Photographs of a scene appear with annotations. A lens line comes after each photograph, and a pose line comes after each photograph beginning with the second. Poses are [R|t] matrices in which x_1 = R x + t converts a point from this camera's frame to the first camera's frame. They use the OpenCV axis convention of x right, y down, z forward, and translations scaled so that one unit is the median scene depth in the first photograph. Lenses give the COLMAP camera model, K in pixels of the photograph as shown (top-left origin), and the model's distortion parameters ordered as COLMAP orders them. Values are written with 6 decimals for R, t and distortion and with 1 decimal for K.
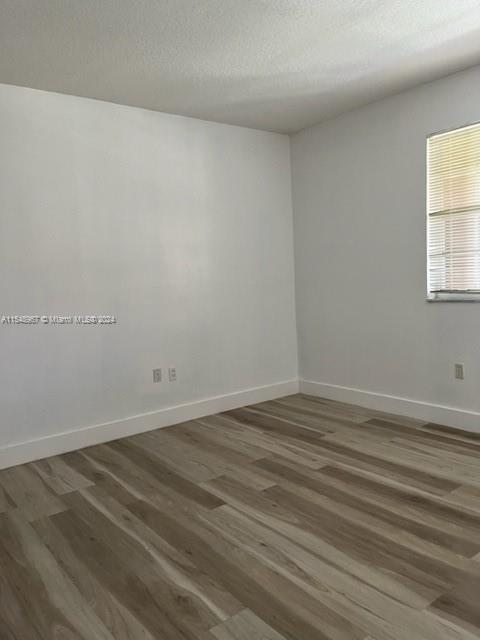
lens RADIAL K [[487.8, 0, 241.5], [0, 487.8, 319.9], [0, 0, 1]] dist [0.030646, -0.011117]
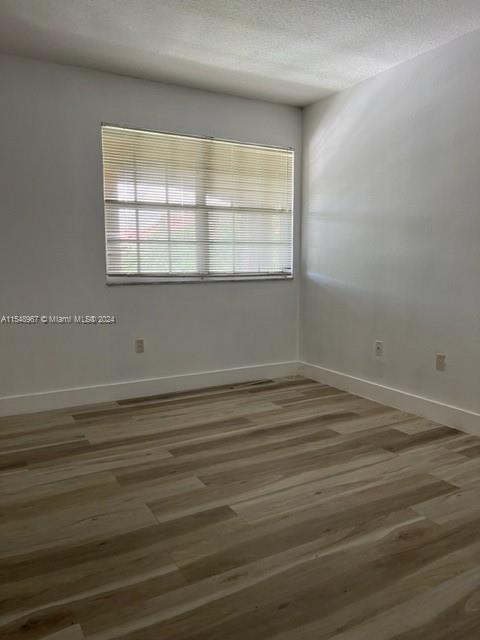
lens RADIAL K [[487.8, 0, 241.8], [0, 487.8, 320.3], [0, 0, 1]] dist [0.030646, -0.011117]
pose [[0.140646, -0.070476, 0.987548, -0.771962], [0.081034, 0.994936, 0.059462, -0.002734], [-0.986738, 0.071662, 0.145645, 0.735498]]
